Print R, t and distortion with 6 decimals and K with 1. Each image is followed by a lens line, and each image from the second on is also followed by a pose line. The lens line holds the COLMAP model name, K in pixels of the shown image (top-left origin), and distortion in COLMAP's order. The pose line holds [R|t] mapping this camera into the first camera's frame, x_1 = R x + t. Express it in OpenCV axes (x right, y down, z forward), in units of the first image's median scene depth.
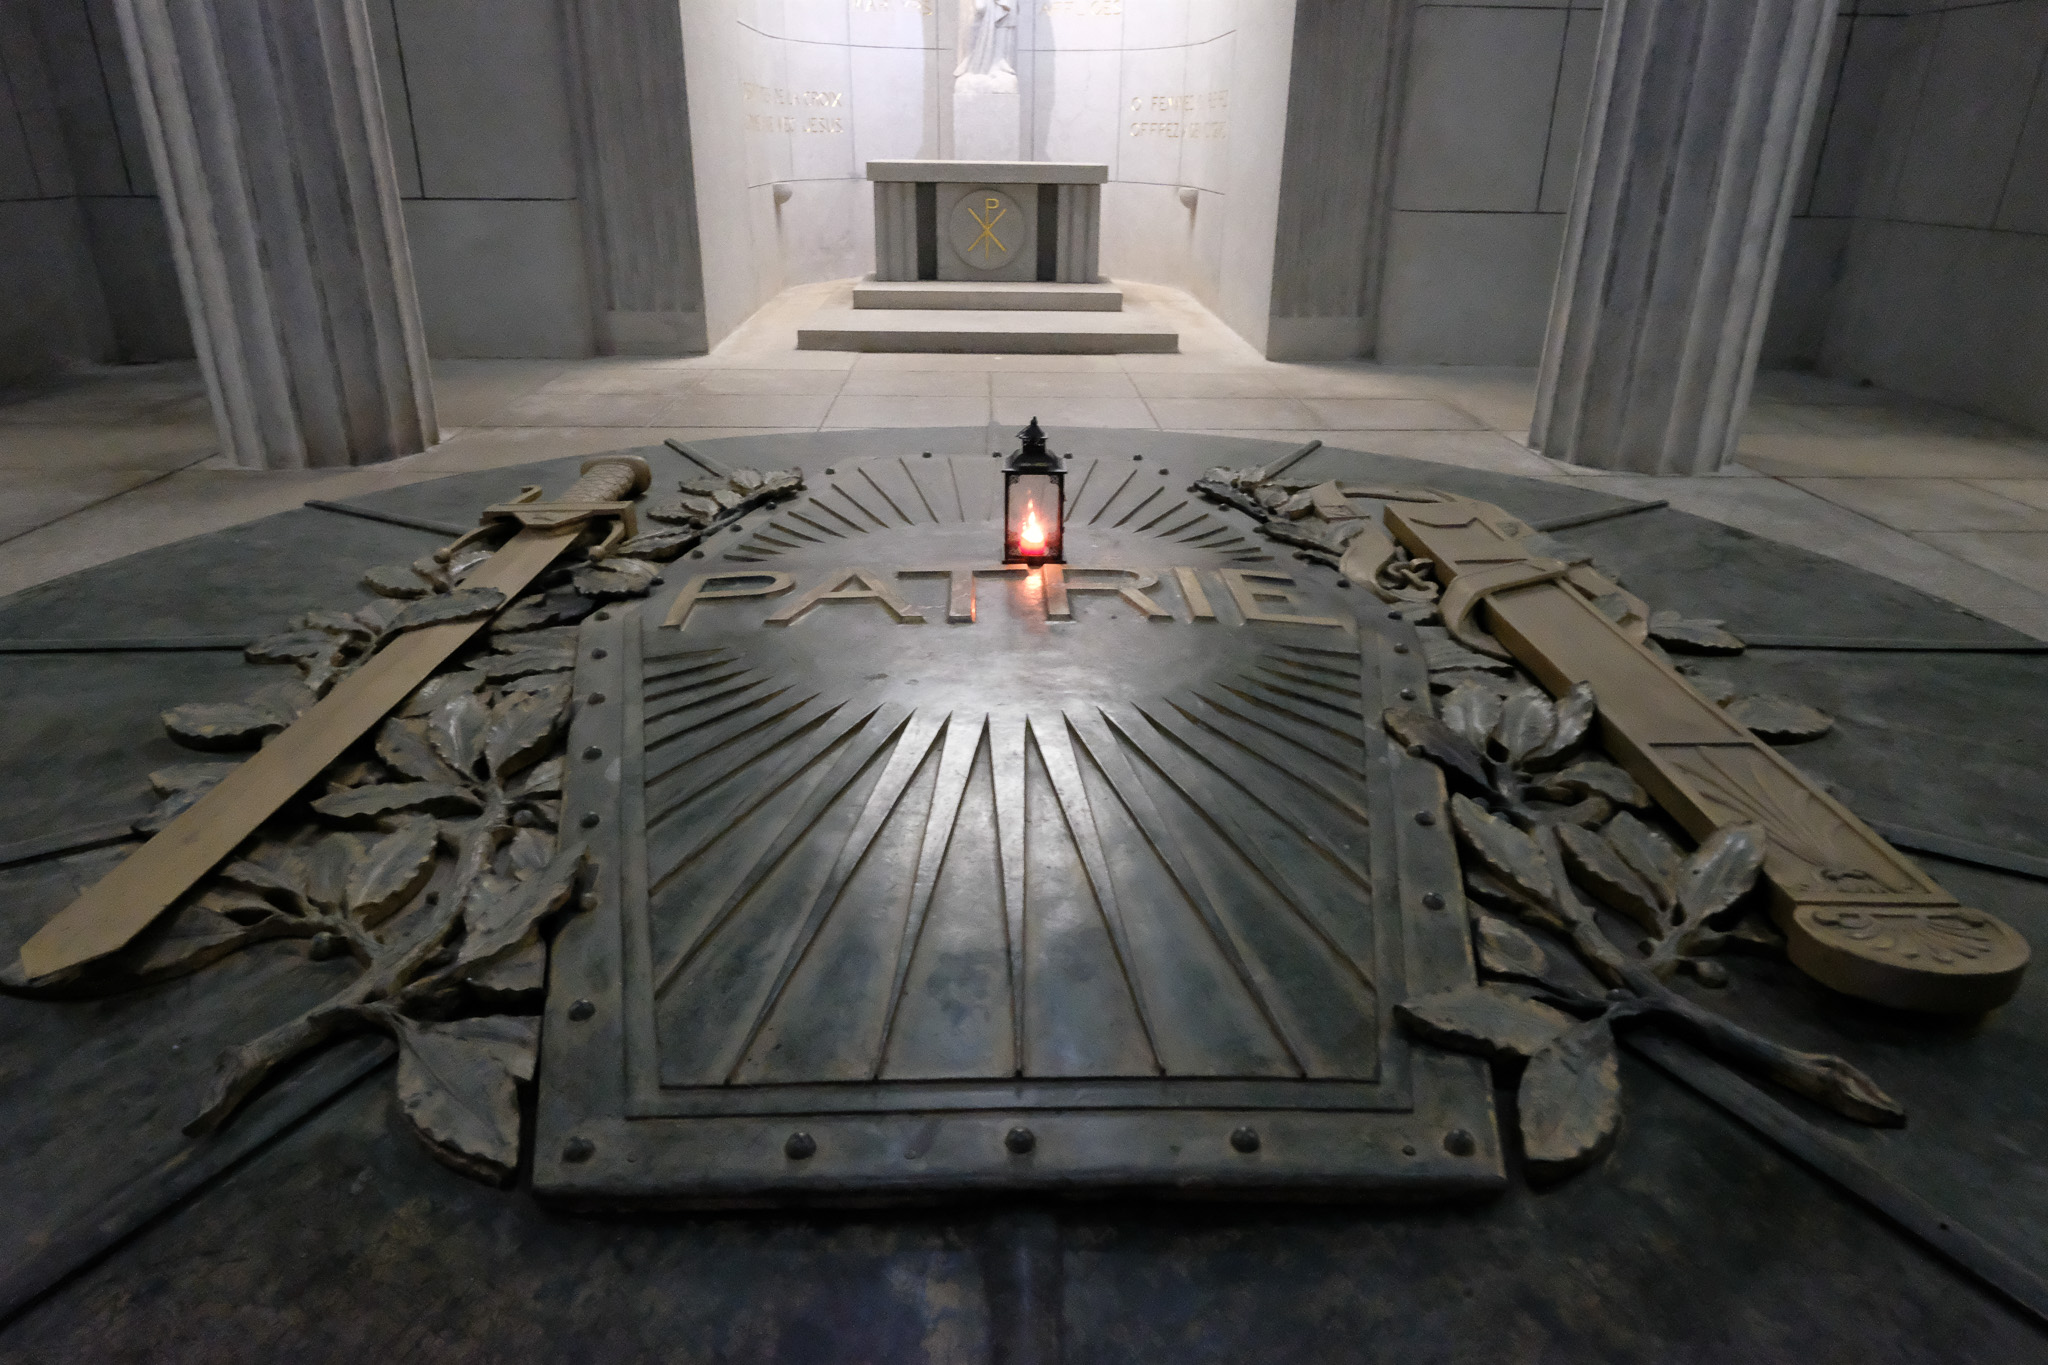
lens RADIAL K [[1261.7, 0, 1024.0], [0, 1261.7, 682.5], [0, 0, 1]] dist [0.000578, 0.000085]
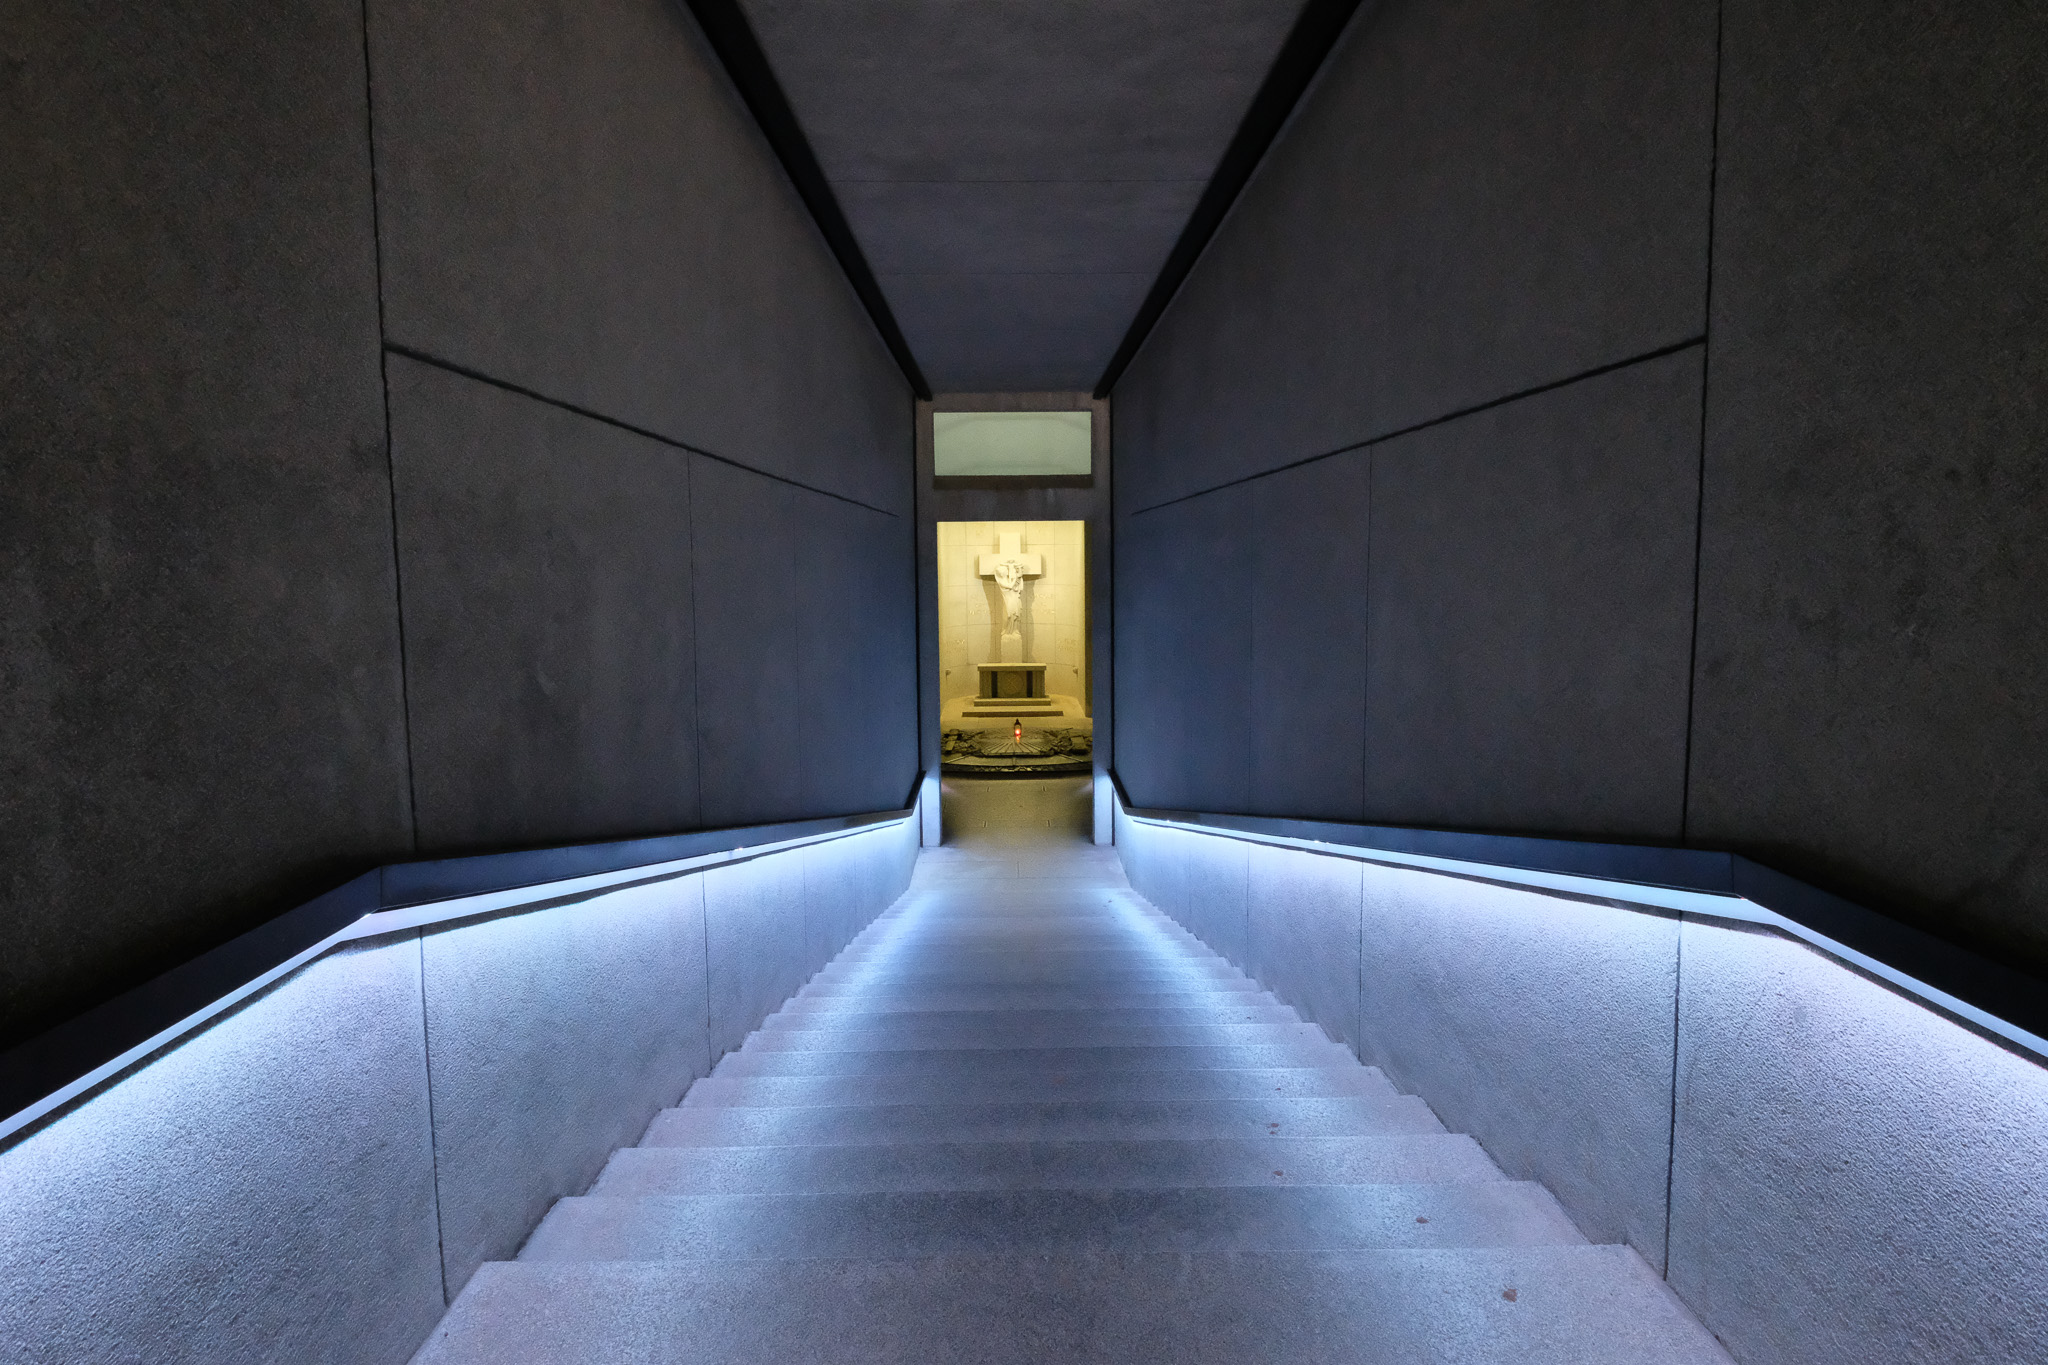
lens RADIAL K [[1261.7, 0, 1024.0], [0, 1261.7, 682.5], [0, 0, 1]] dist [0.000578, 0.000085]
pose [[0.999663, -0.019004, -0.017693, 0.063342], [0.012882, 0.954628, -0.297521, 0.655760], [0.022545, 0.297193, 0.954551, -2.259011]]
